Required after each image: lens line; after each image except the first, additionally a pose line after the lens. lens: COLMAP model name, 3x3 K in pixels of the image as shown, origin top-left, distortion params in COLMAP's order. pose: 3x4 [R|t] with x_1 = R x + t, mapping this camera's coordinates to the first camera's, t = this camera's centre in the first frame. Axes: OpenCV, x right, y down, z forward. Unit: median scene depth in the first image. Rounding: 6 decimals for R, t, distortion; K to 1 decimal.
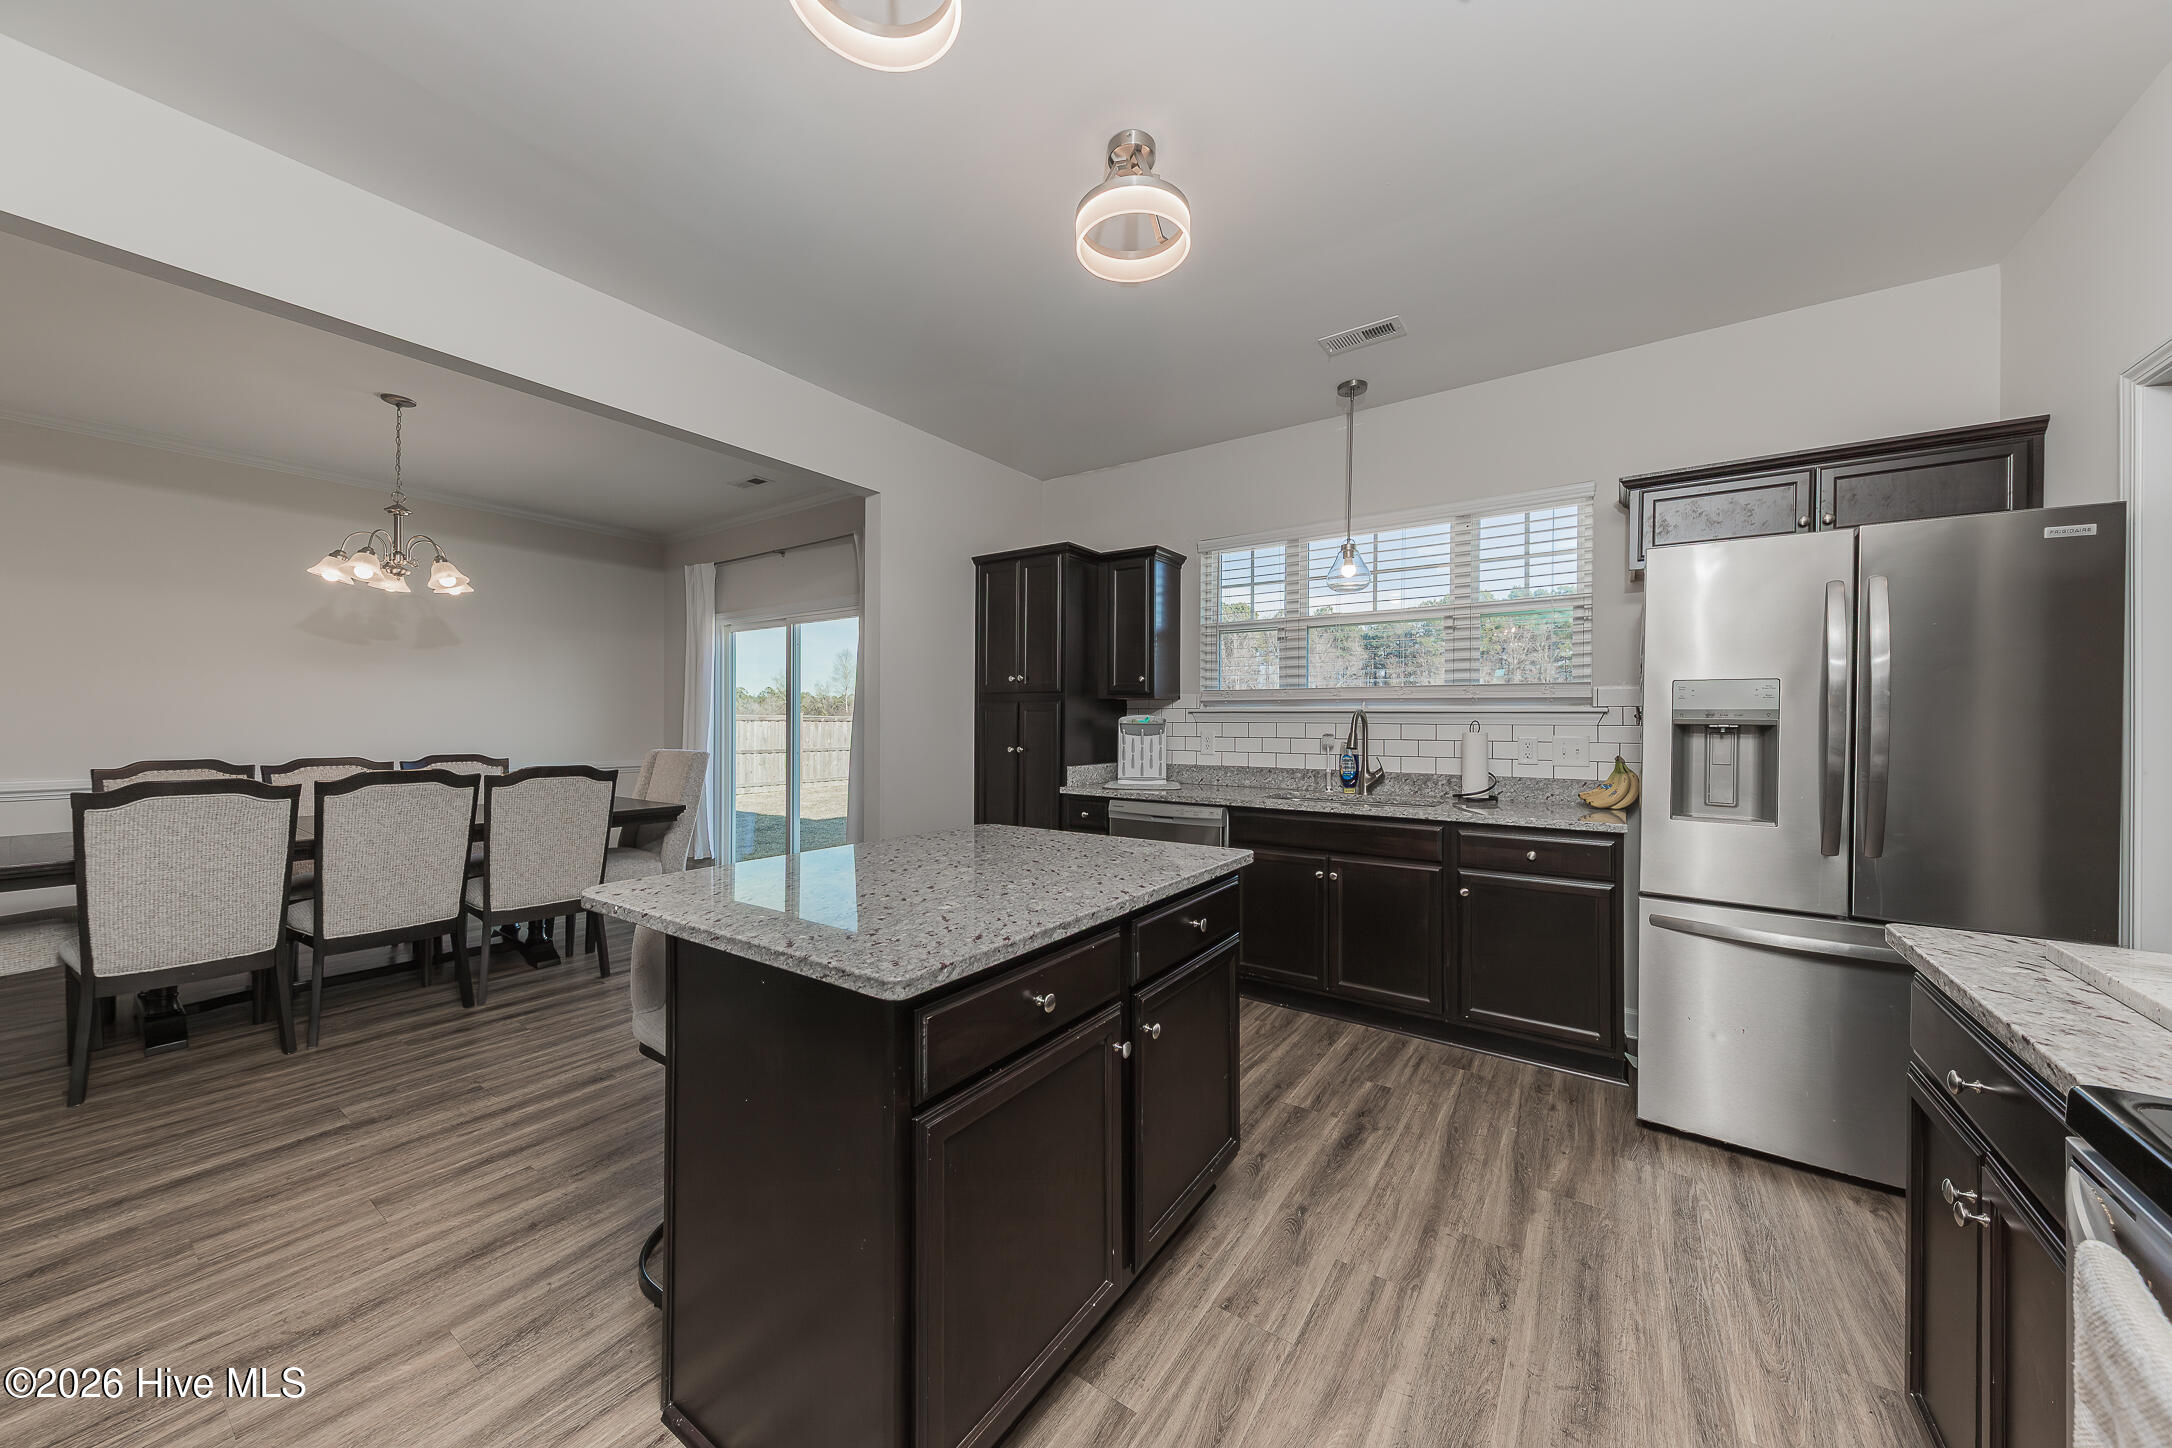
lens RADIAL K [[778.7, 0, 1098.5], [0, 778.7, 716.0], [0, 0, 1]] dist [0.016266, -0.000003]
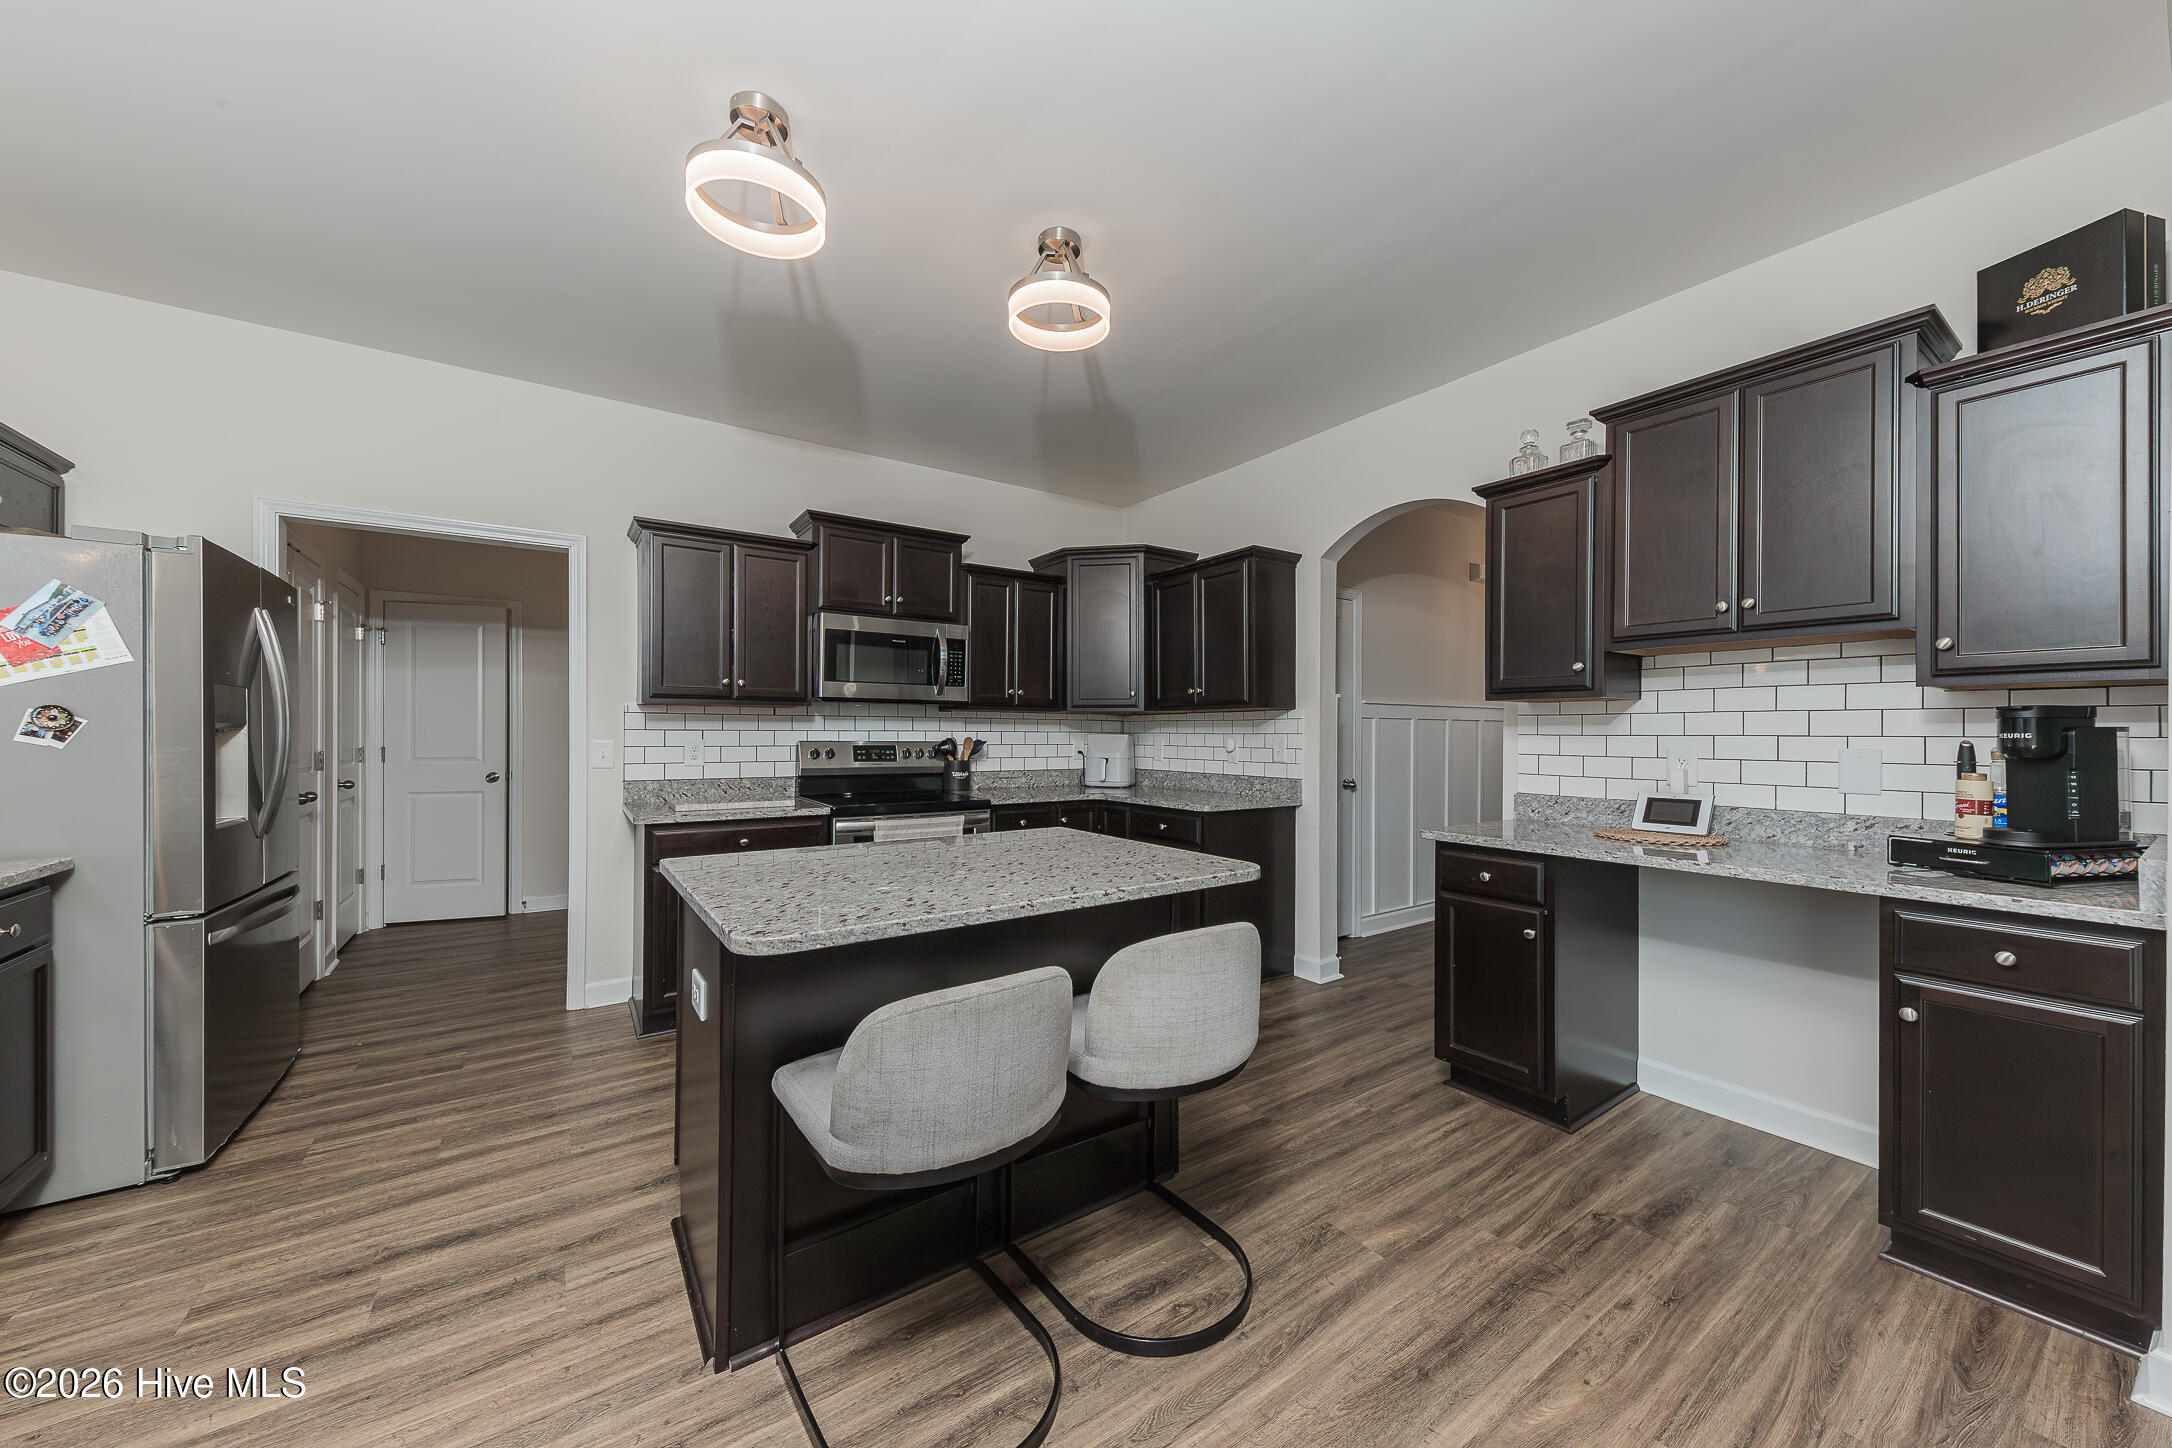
lens RADIAL K [[744.0, 0, 1083.2], [0, 744.0, 732.0], [0, 0, 1]] dist [0.014107, -0.000097]
pose [[-0.947793, -0.006792, 0.318815, -0.372897], [-0.009371, 0.999935, -0.006554, 0.007792], [-0.318750, -0.009200, -0.947794, 1.035798]]
